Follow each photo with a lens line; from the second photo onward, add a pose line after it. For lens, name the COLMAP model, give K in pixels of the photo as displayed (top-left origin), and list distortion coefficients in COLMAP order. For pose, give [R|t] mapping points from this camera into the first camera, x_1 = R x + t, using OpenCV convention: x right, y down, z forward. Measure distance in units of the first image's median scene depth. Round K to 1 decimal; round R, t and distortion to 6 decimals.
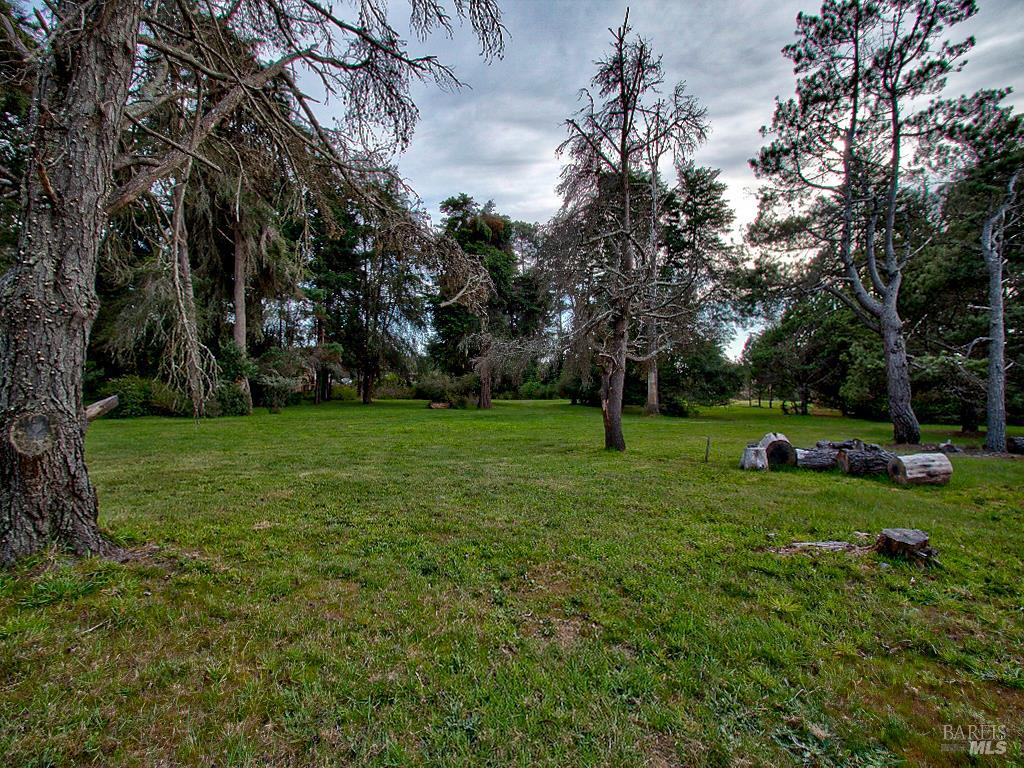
lens RADIAL K [[474.8, 0, 509.8], [0, 474.8, 378.4], [0, 0, 1]] dist [-0.000789, 0.003962]
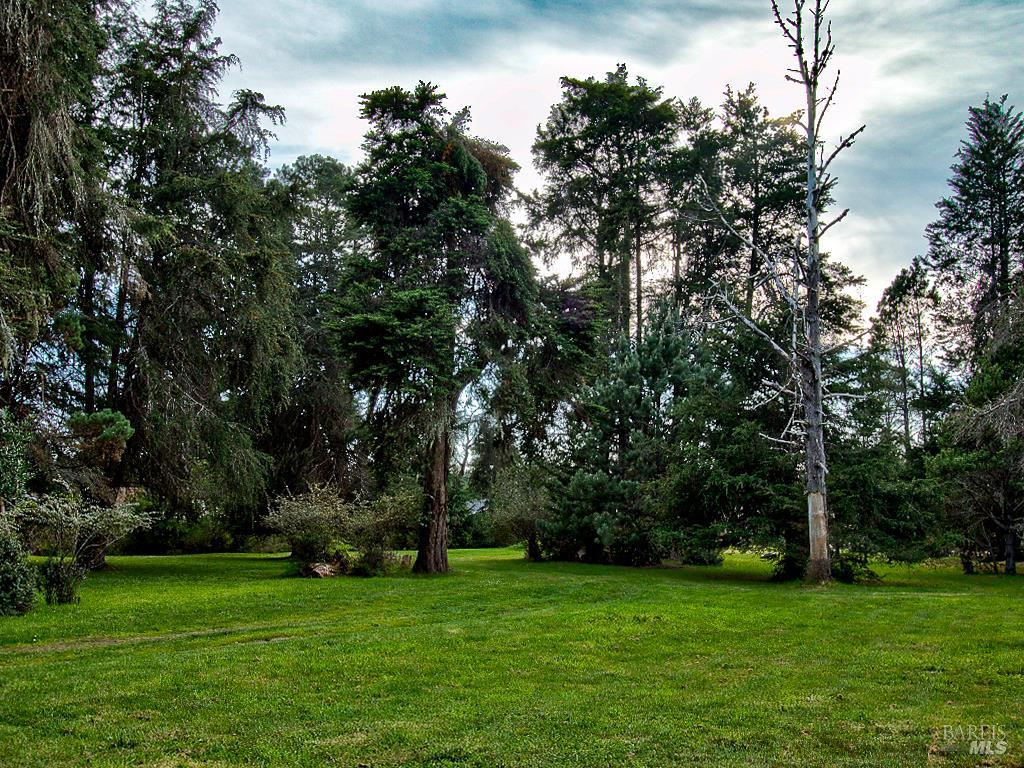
lens RADIAL K [[1011.3, 0, 518.8], [0, 1011.3, 431.1], [0, 0, 1]] dist [0.025356, 0.000000]
pose [[0.933734, 0.027708, 0.356894, -0.408514], [-0.002720, 0.997520, -0.070329, -0.002907], [-0.357957, 0.064698, 0.931494, 0.136048]]
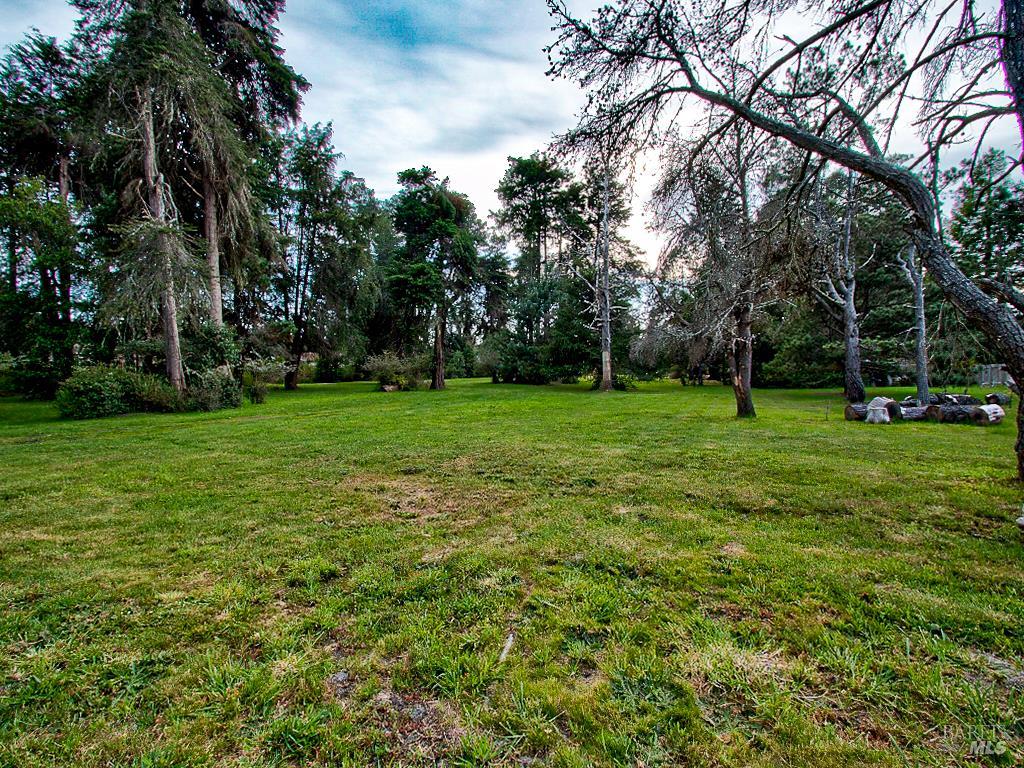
lens RADIAL K [[474.8, 0, 516.6], [0, 474.8, 372.5], [0, 0, 1]] dist [-0.000789, 0.003962]
pose [[0.934023, -0.023798, 0.356419, -0.330105], [0.012000, 0.999306, 0.035275, -0.006103], [-0.357011, -0.028670, 0.933660, 0.030771]]
